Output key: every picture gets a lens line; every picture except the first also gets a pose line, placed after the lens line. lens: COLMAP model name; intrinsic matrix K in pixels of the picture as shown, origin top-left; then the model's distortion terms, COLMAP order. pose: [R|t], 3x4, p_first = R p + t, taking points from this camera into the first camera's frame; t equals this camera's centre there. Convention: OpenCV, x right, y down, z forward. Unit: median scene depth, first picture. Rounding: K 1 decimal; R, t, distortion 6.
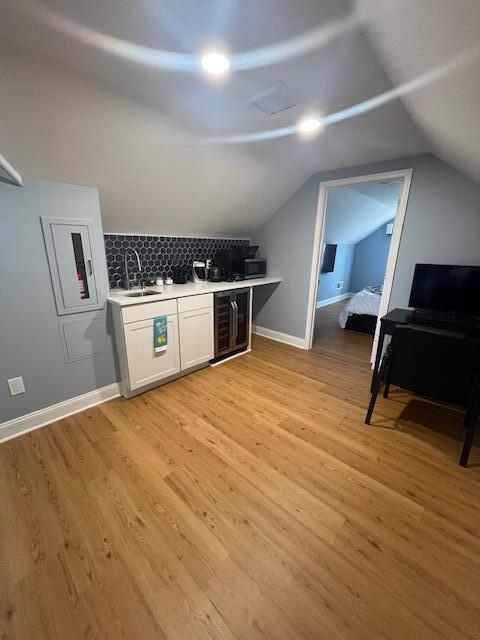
lens RADIAL K [[260.0, 0, 239.0], [0, 260.0, 317.9], [0, 0, 1]] dist [-0.000641, -0.000787]
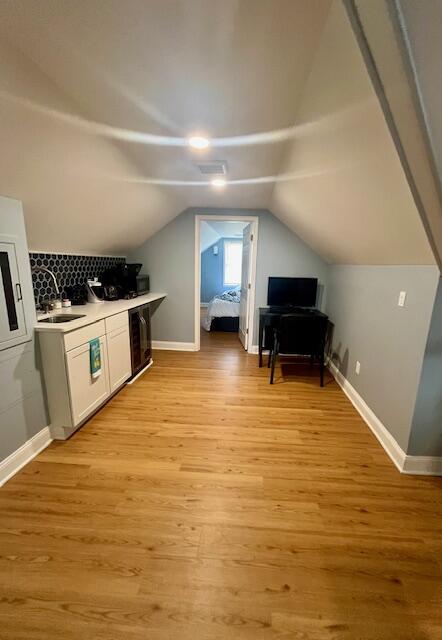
lens RADIAL K [[275.2, 0, 222.5], [0, 275.2, 324.1], [0, 0, 1]] dist [-0.015319, 0.000040]
pose [[0.764462, -0.130972, 0.631225, -0.554640], [0.156218, 0.987597, 0.015723, -0.002398], [-0.625455, 0.086589, 0.775441, -0.066759]]
